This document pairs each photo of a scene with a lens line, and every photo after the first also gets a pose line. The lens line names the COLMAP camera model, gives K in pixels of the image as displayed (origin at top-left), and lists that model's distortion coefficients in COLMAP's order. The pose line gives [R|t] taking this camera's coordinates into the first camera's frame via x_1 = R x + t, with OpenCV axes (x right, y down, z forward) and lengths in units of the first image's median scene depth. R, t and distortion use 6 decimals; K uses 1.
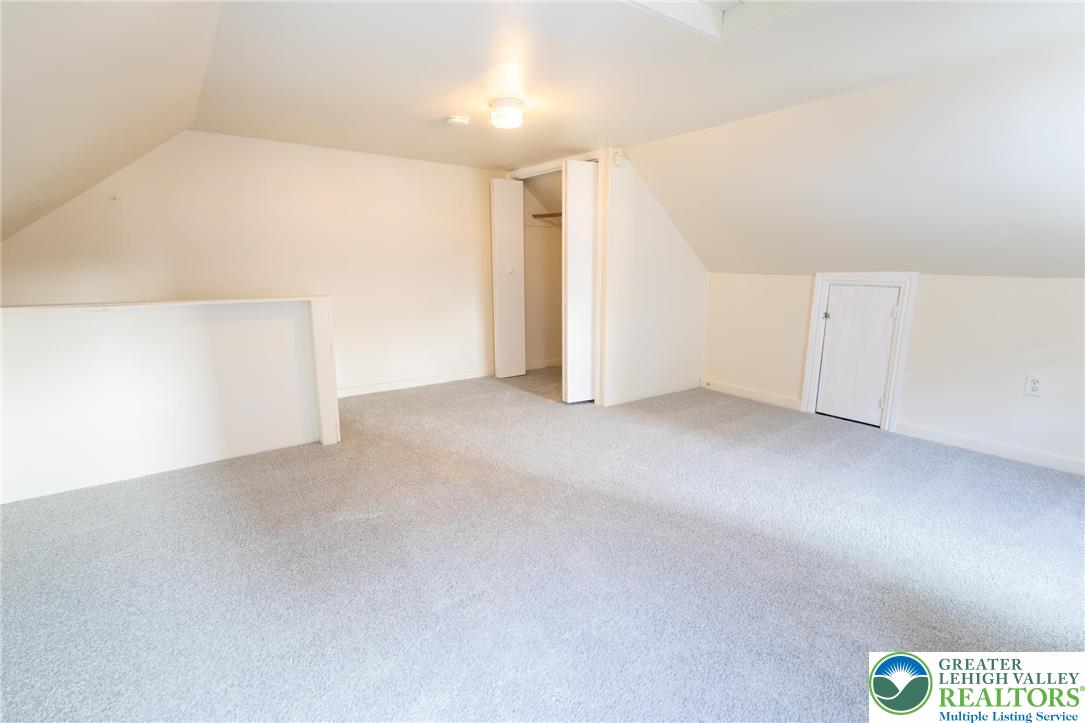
lens RADIAL K [[519.1, 0, 542.5], [0, 519.1, 361.5], [0, 0, 1]] dist [0.000620, 0.000130]
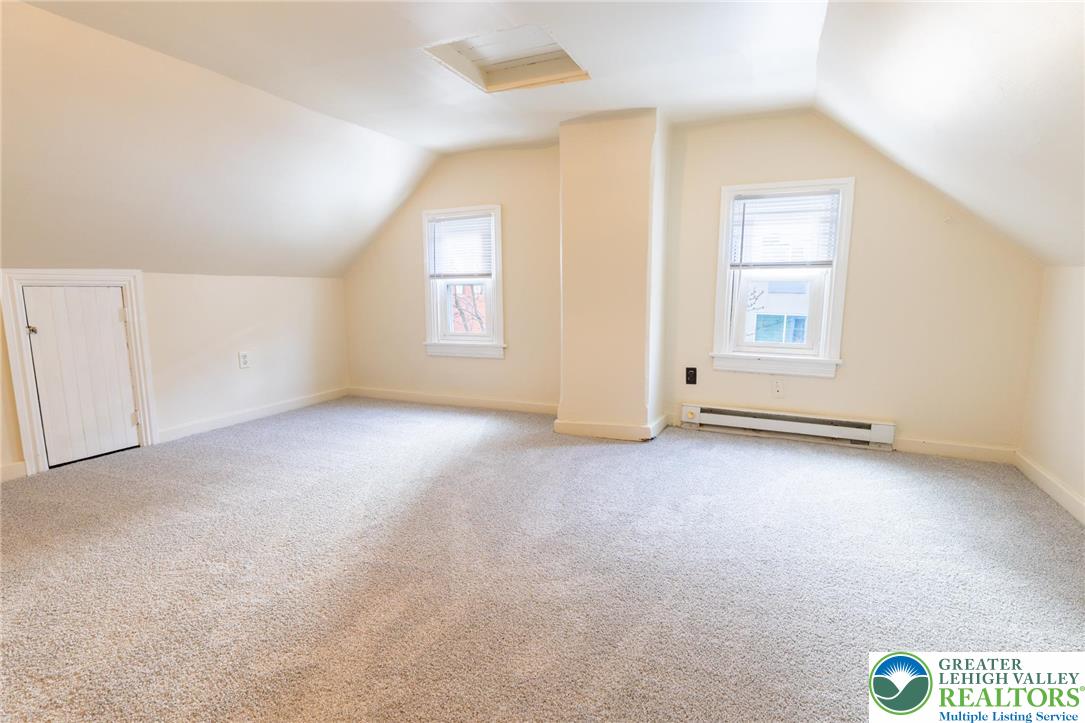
lens RADIAL K [[519.1, 0, 542.5], [0, 519.1, 361.5], [0, 0, 1]] dist [0.000620, 0.000130]
pose [[-0.489578, -0.131413, 0.862000, -0.451413], [0.152378, 0.960472, 0.232970, -0.118870], [-0.858542, 0.245407, -0.450201, 0.823280]]
